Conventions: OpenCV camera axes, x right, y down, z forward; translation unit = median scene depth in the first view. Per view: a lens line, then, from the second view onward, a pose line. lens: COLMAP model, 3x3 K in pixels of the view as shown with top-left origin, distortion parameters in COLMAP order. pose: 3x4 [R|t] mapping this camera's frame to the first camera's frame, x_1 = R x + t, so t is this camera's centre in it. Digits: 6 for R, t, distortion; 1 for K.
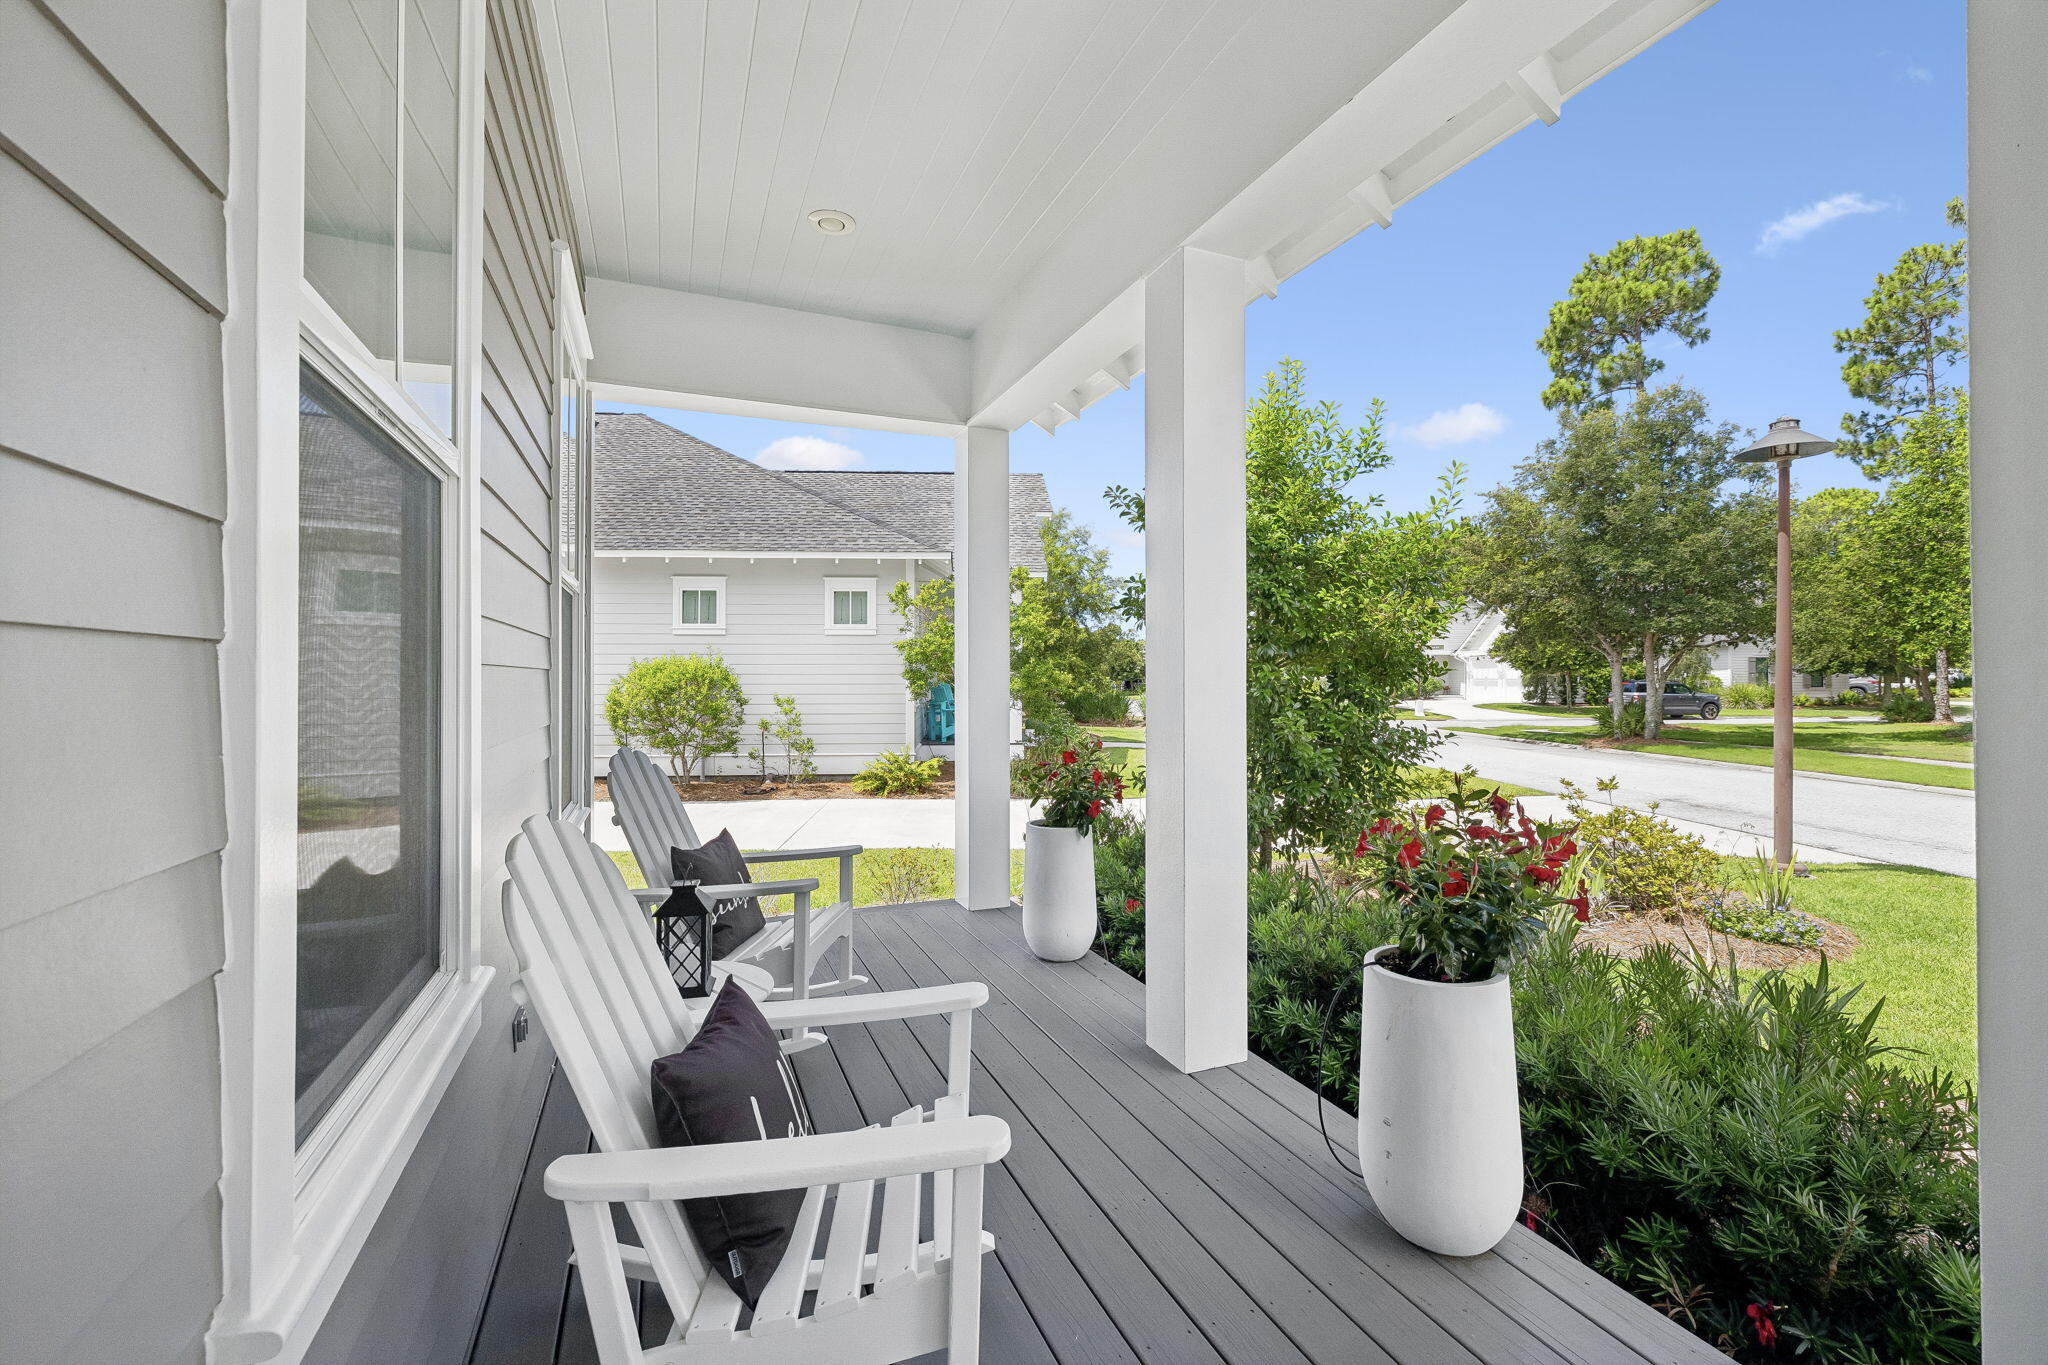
lens RADIAL K [[859.7, 0, 1029.9], [0, 859.7, 679.3], [0, 0, 1]] dist [-0.003358, -0.000498]
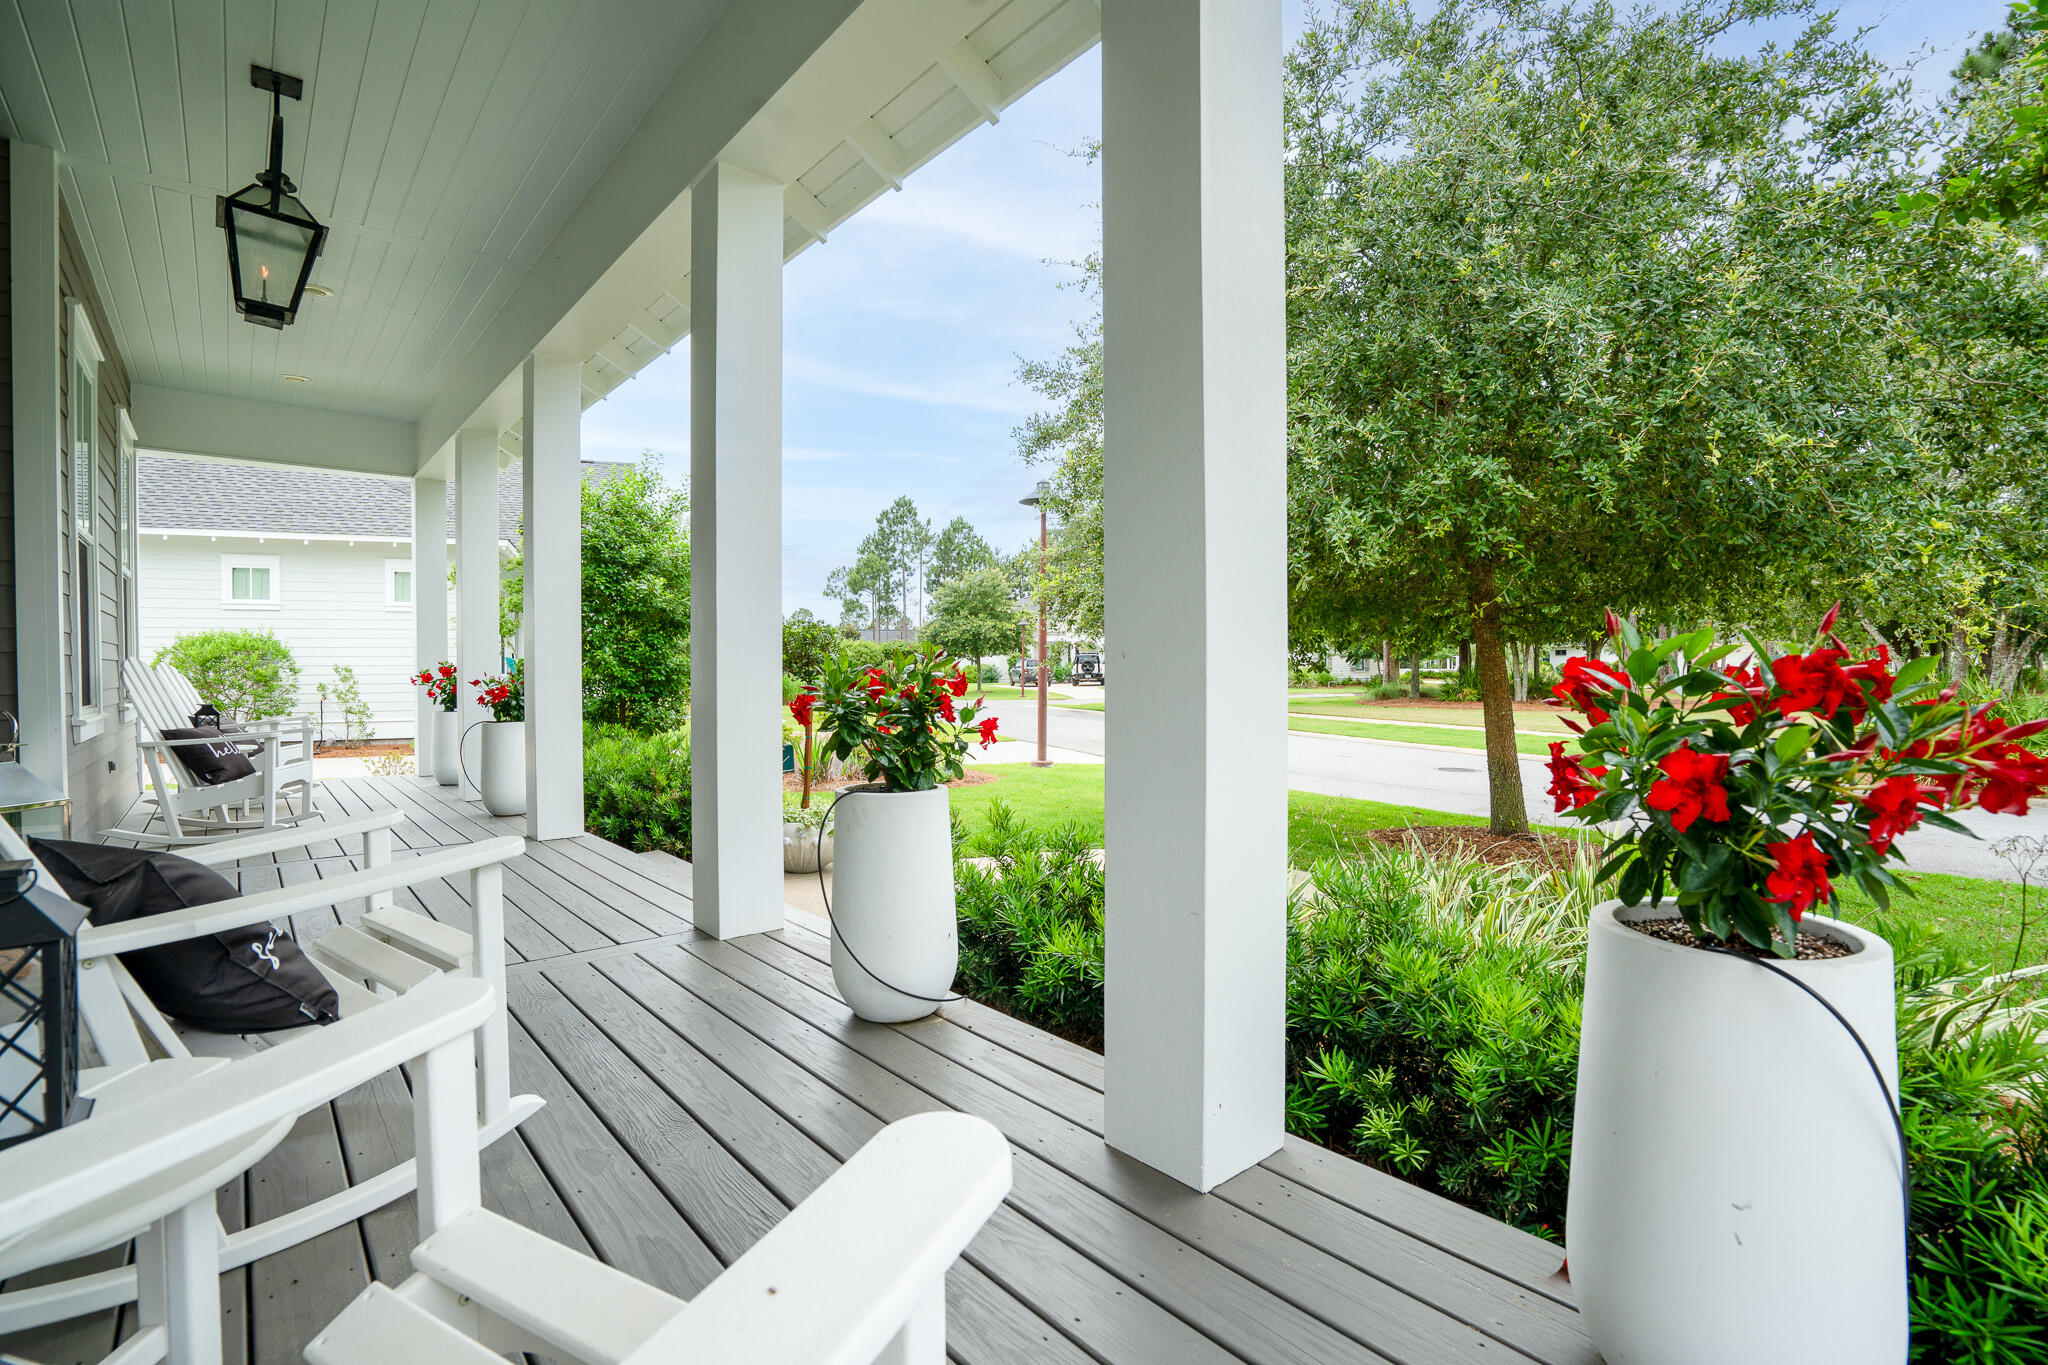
lens RADIAL K [[977.3, 0, 1018.3], [0, 977.3, 681.0], [0, 0, 1]] dist [-0.003987, -0.000173]
pose [[0.962542, -0.009049, 0.270982, 0.206291], [0.006237, 0.999917, 0.011236, 0.029412], [-0.271062, -0.009125, 0.962519, -0.429294]]
